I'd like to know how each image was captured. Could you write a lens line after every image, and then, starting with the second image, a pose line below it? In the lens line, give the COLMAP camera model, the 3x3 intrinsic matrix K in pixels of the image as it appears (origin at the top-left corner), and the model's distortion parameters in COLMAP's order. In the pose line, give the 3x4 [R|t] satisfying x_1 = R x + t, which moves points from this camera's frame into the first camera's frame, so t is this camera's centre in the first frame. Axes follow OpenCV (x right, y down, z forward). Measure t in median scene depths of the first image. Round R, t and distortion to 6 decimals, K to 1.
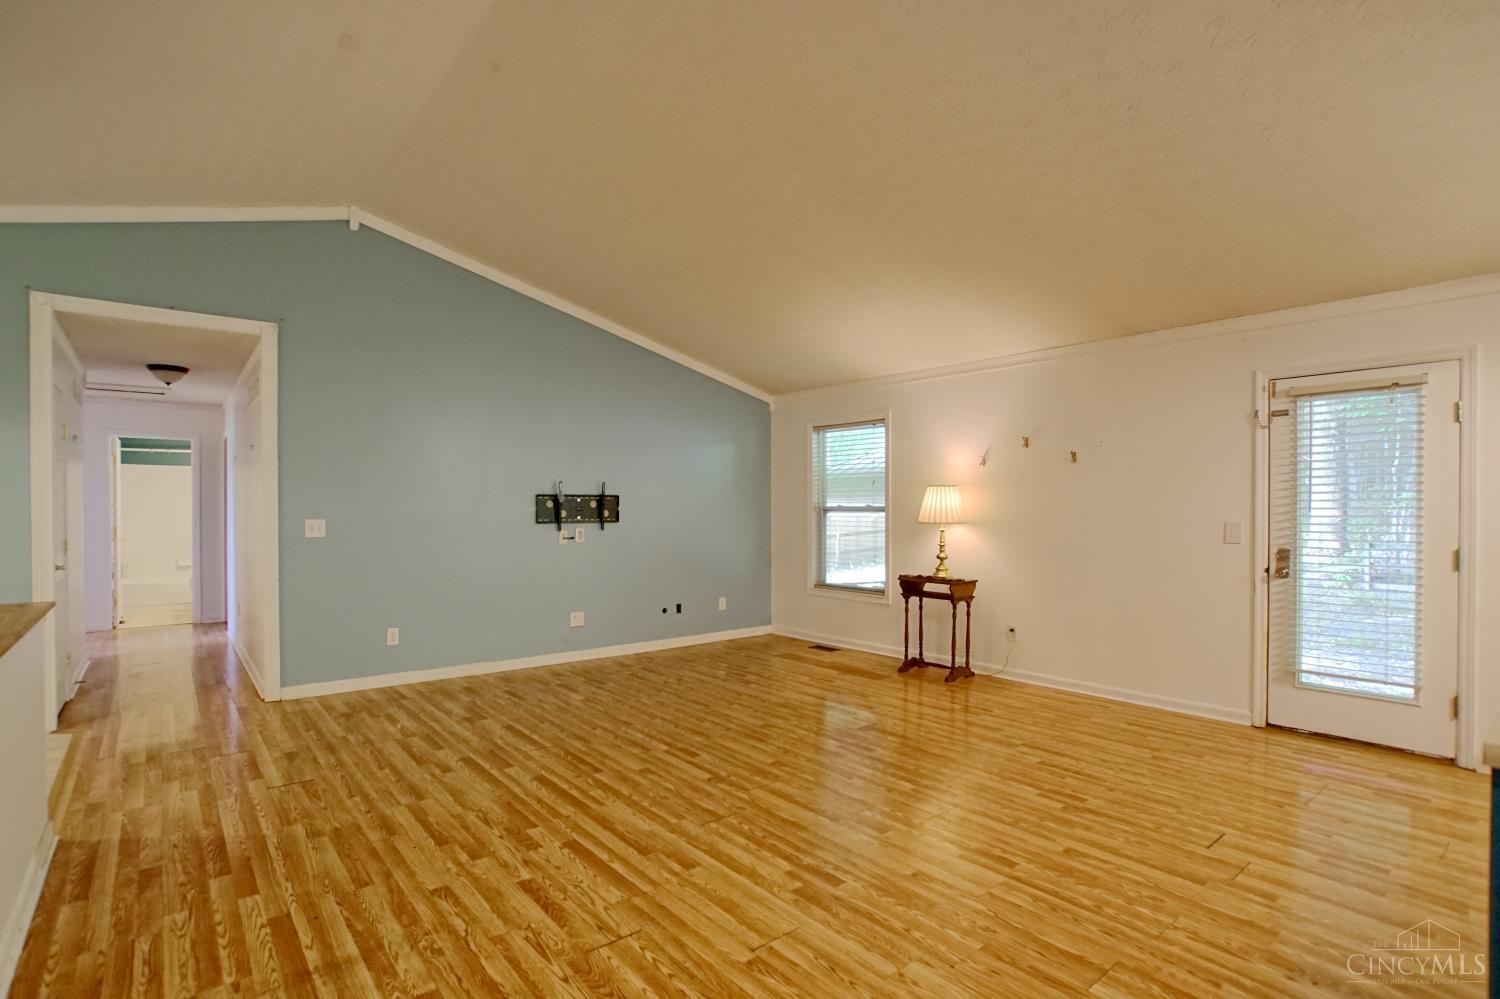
lens RADIAL K [[743.1, 0, 745.0], [0, 743.1, 502.5], [0, 0, 1]] dist [-0.078625, 0.037784]
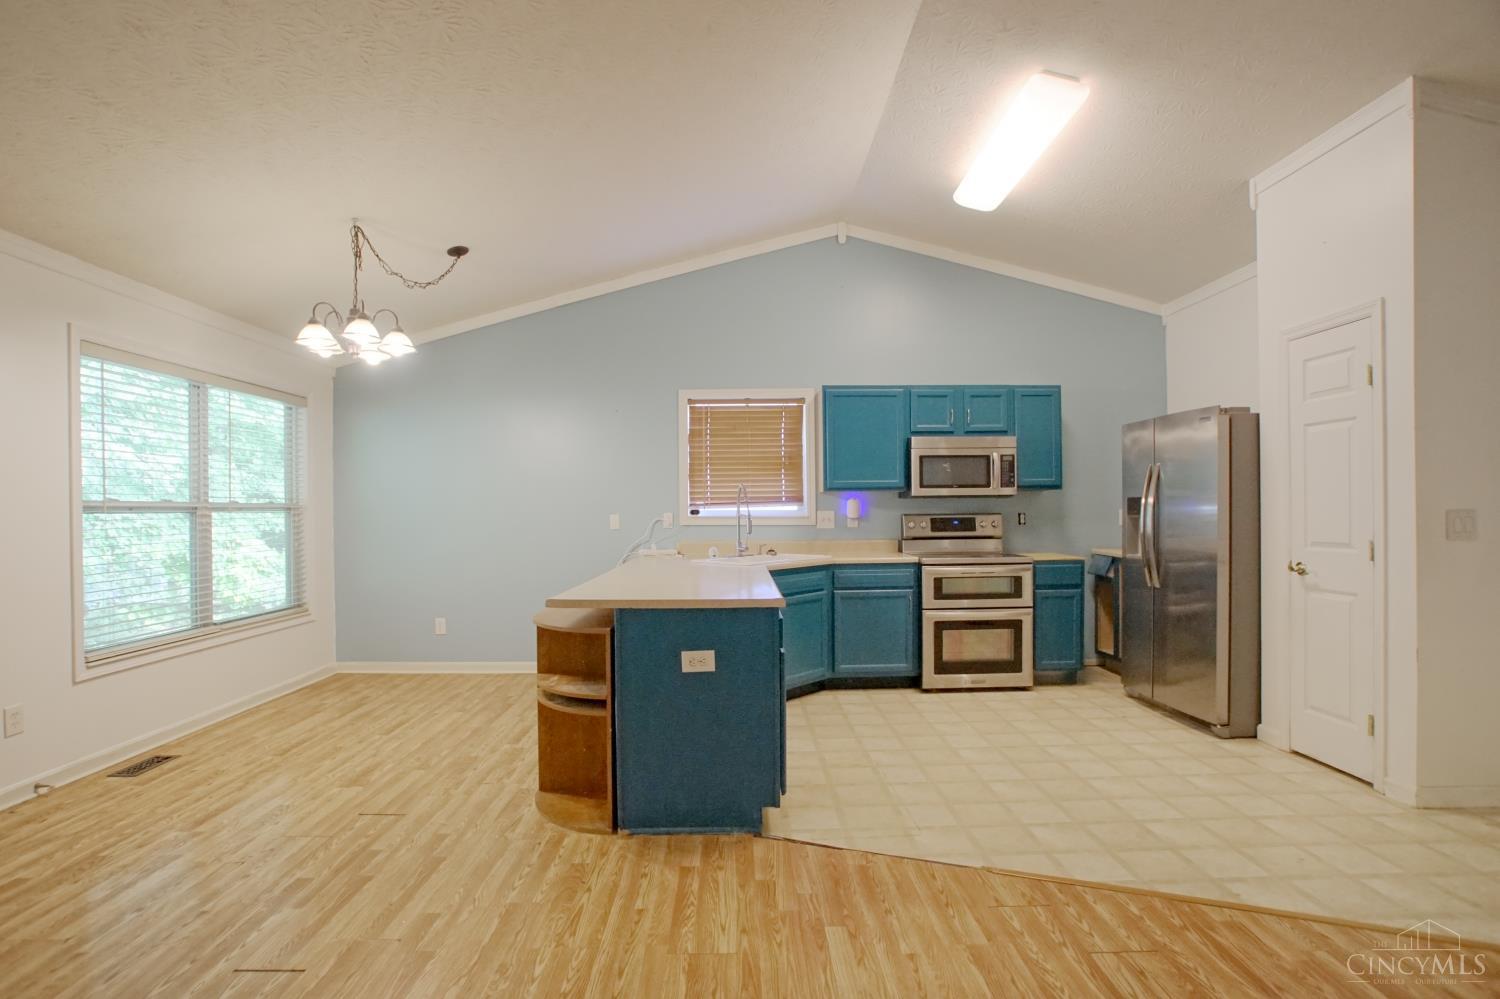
lens RADIAL K [[719.4, 0, 738.5], [0, 719.4, 511.1], [0, 0, 1]] dist [-0.074148, 0.034574]
pose [[-0.775058, 0.004637, 0.631873, -0.079699], [0.004497, 0.999988, -0.001822, 0.025238], [-0.631874, 0.001430, -0.775069, 0.882237]]
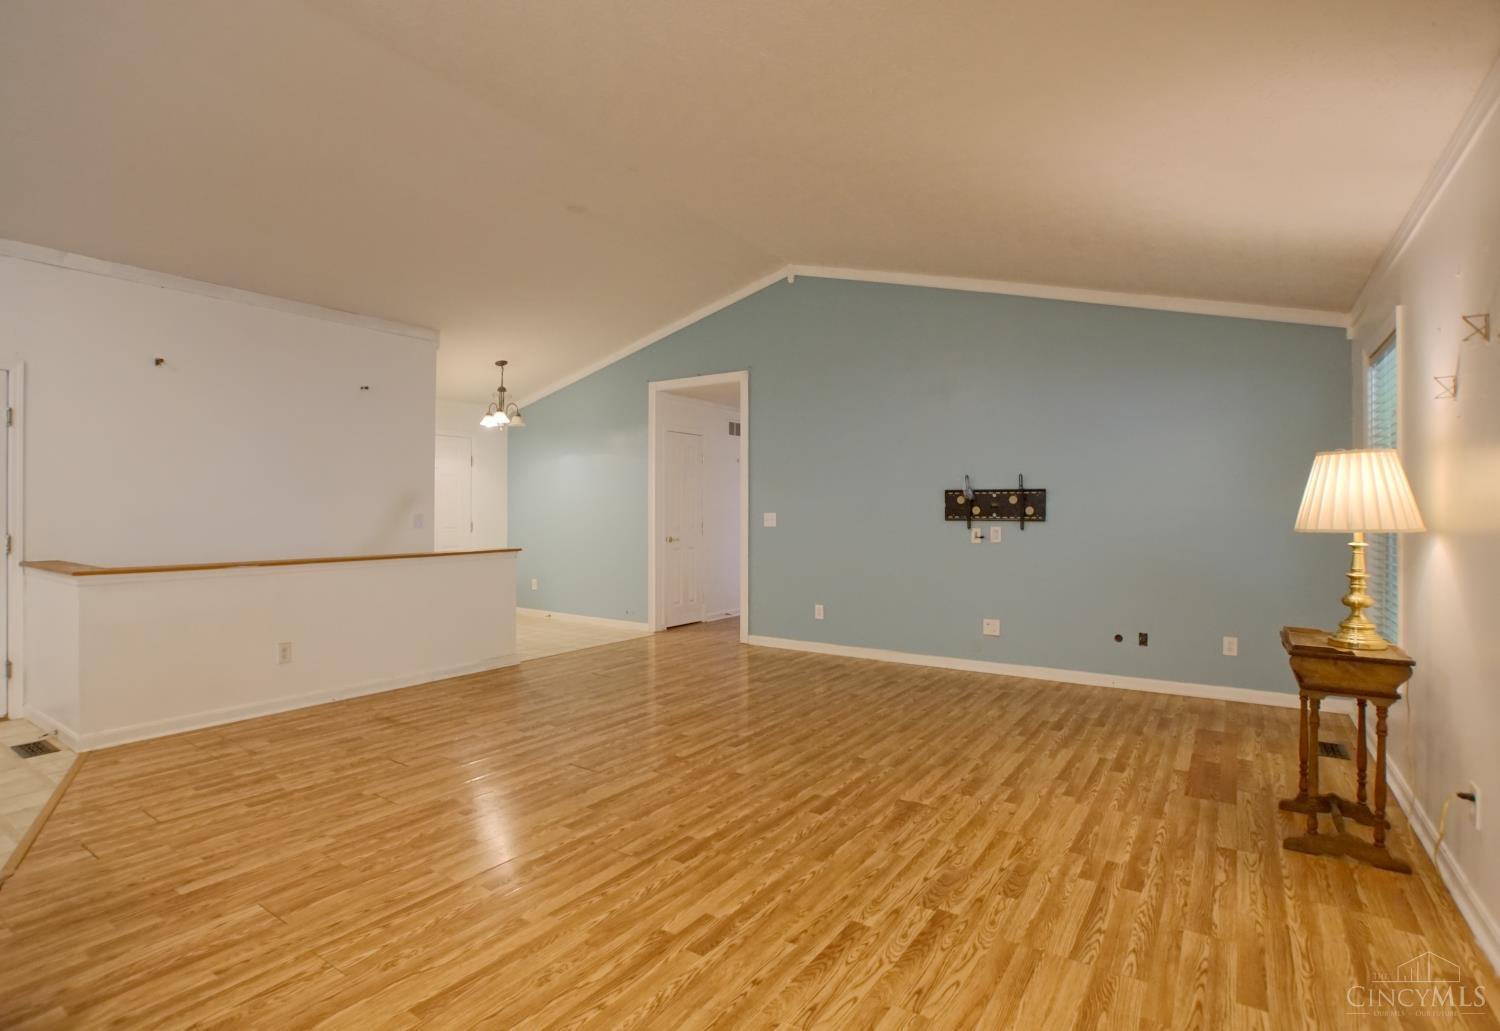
lens RADIAL K [[758.9, 0, 724.2], [0, 758.9, 517.5], [0, 0, 1]] dist [-0.080127, 0.036823]
pose [[0.264751, 0.007890, -0.964285, 0.901990], [0.003010, 0.999955, 0.009008, 0.023255], [0.964312, -0.005288, 0.264715, 0.705028]]
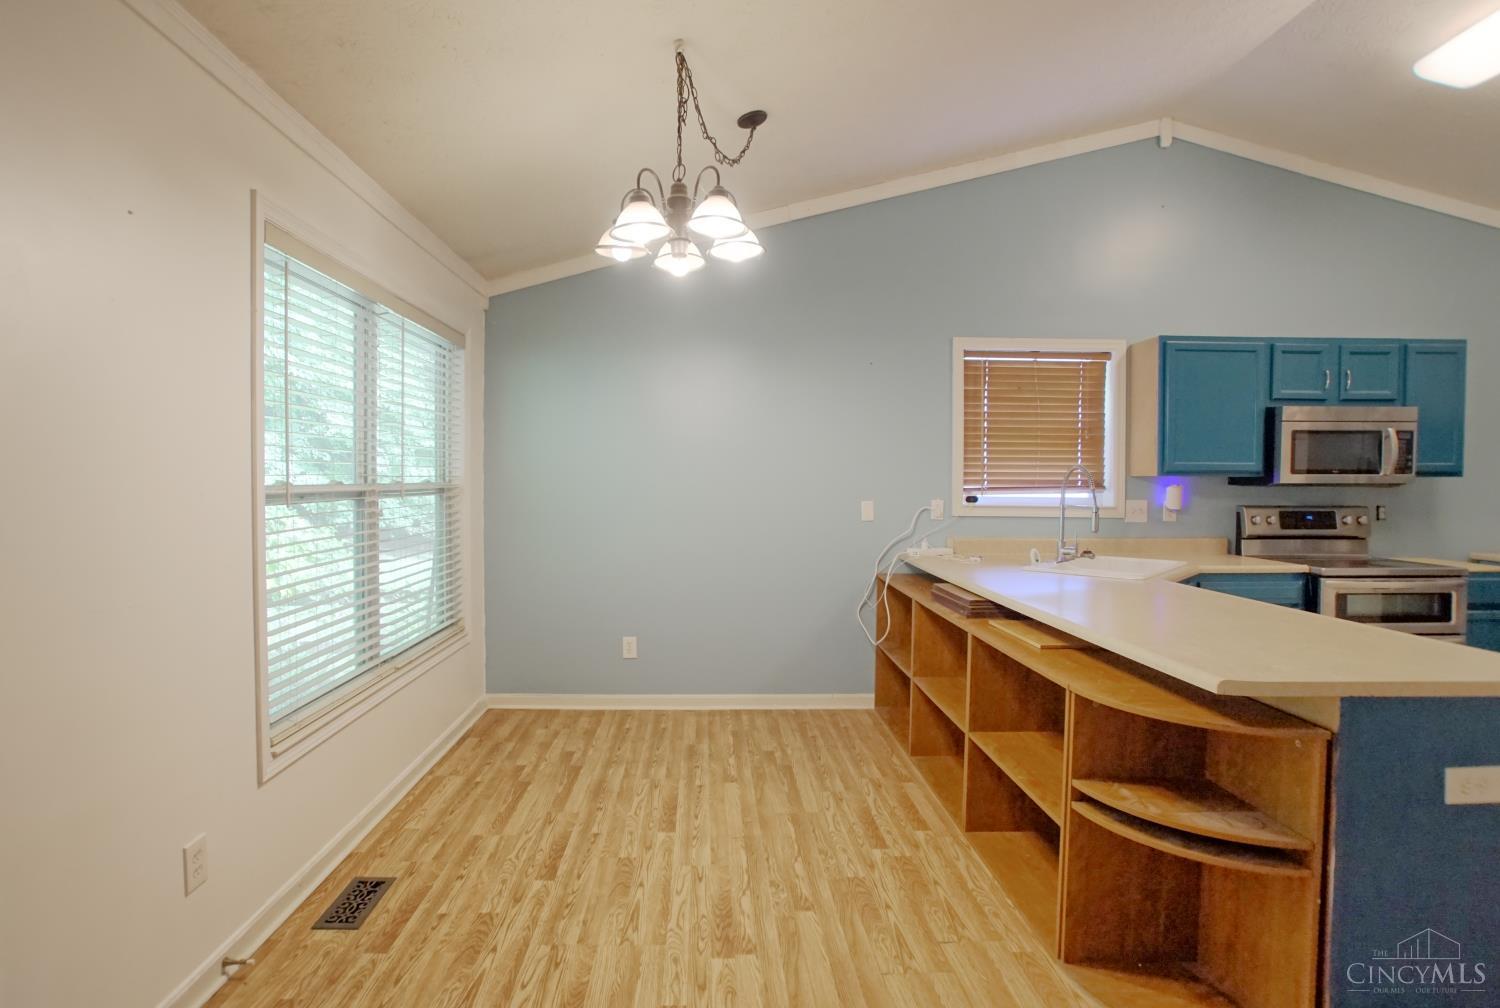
lens RADIAL K [[758.6, 0, 717.9], [0, 758.6, 500.9], [0, 0, 1]] dist [-0.061403, 0.029608]
pose [[-0.783399, -0.022564, 0.621110, 0.471380], [-0.008274, 0.999631, 0.025879, 0.000825], [-0.621464, 0.015135, -0.783296, 0.960085]]
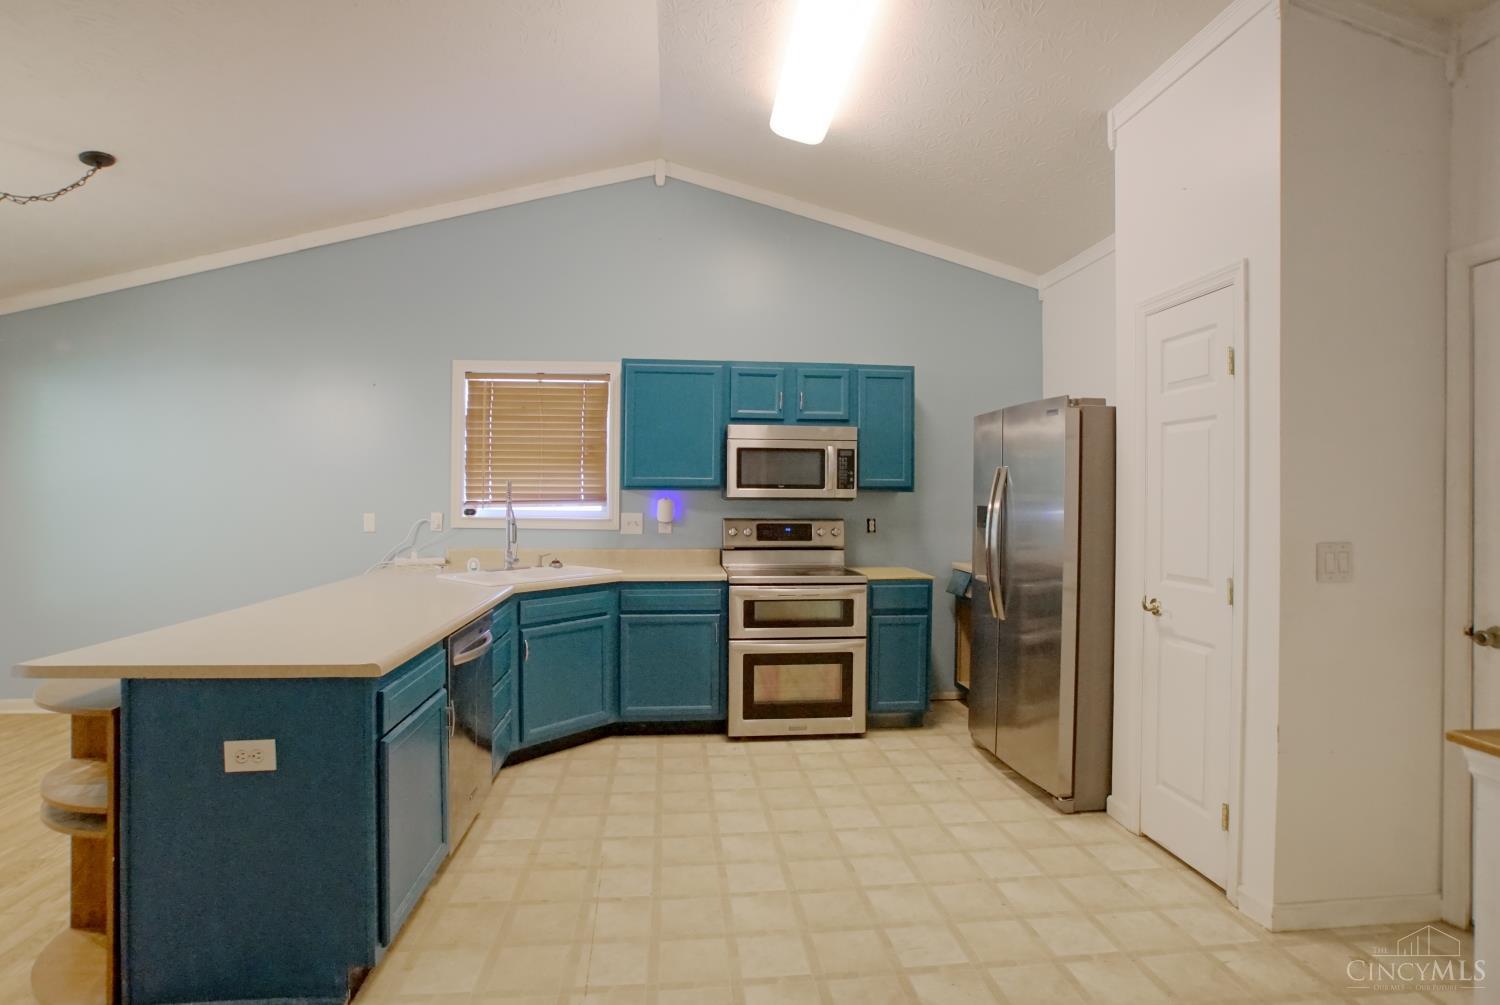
lens RADIAL K [[752.4, 0, 742.9], [0, 752.4, 500.9], [0, 0, 1]] dist [-0.084437, 0.050950]
pose [[-0.829315, -0.012834, 0.558634, -0.141546], [-0.012170, 0.999914, 0.004905, -0.003791], [-0.558649, -0.002731, -0.829399, 0.584188]]
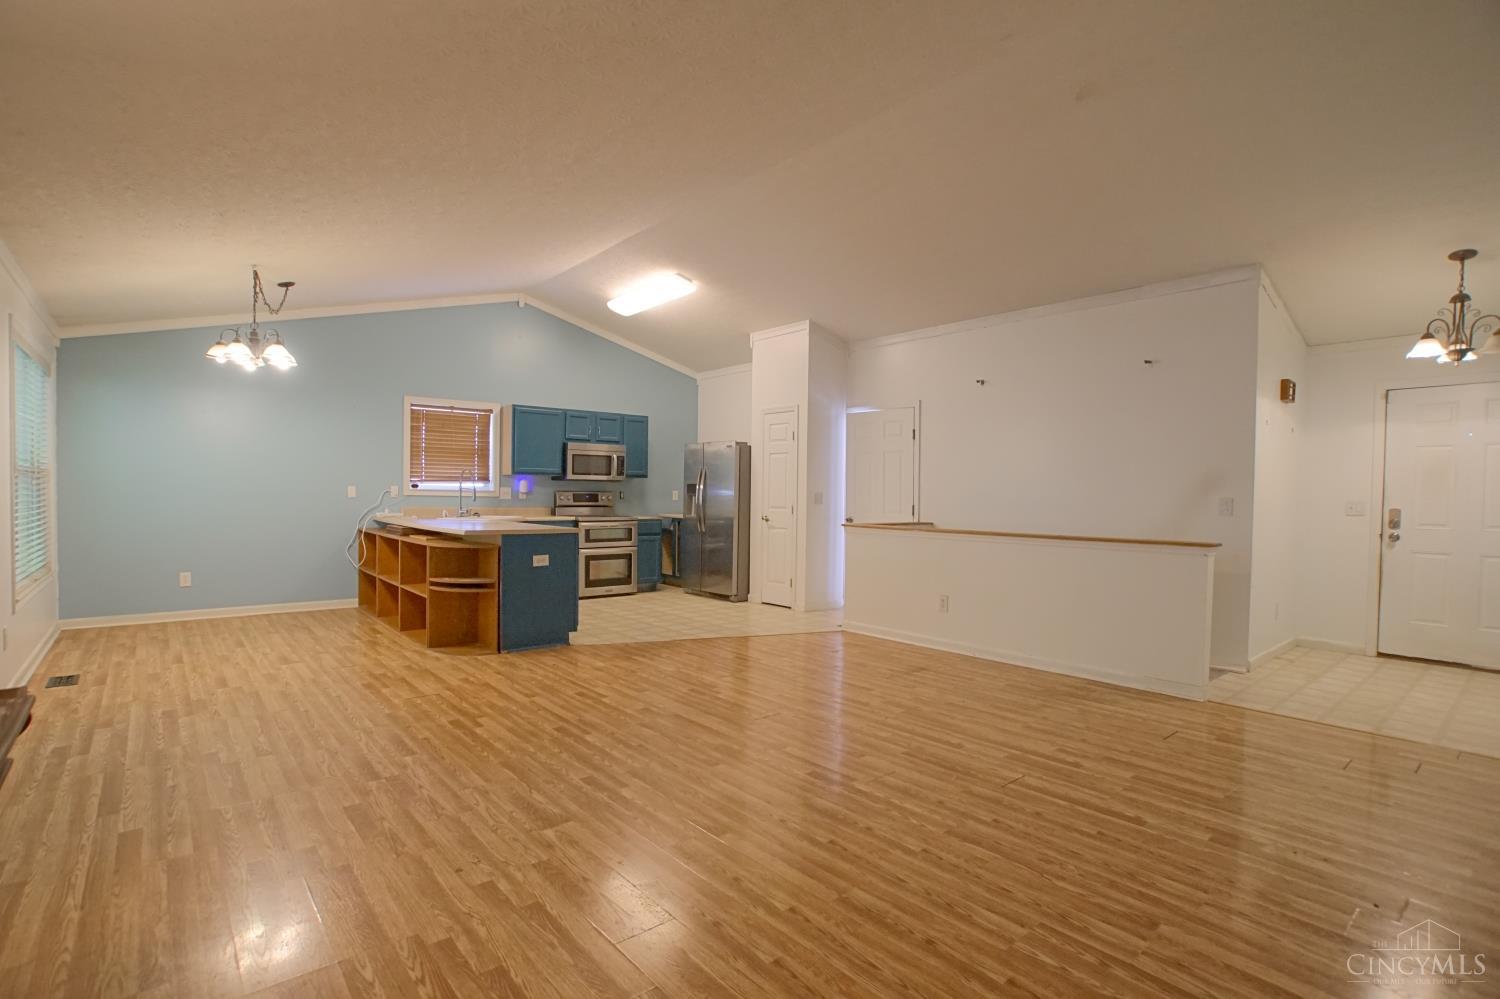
lens RADIAL K [[719.4, 0, 728.1], [0, 719.4, 504.9], [0, 0, 1]] dist [-0.071037, 0.028982]
pose [[-0.999873, -0.015793, 0.002246, 0.027627], [-0.015767, 0.999813, 0.011180, 0.040214], [-0.002422, 0.011143, -0.999935, 1.749440]]
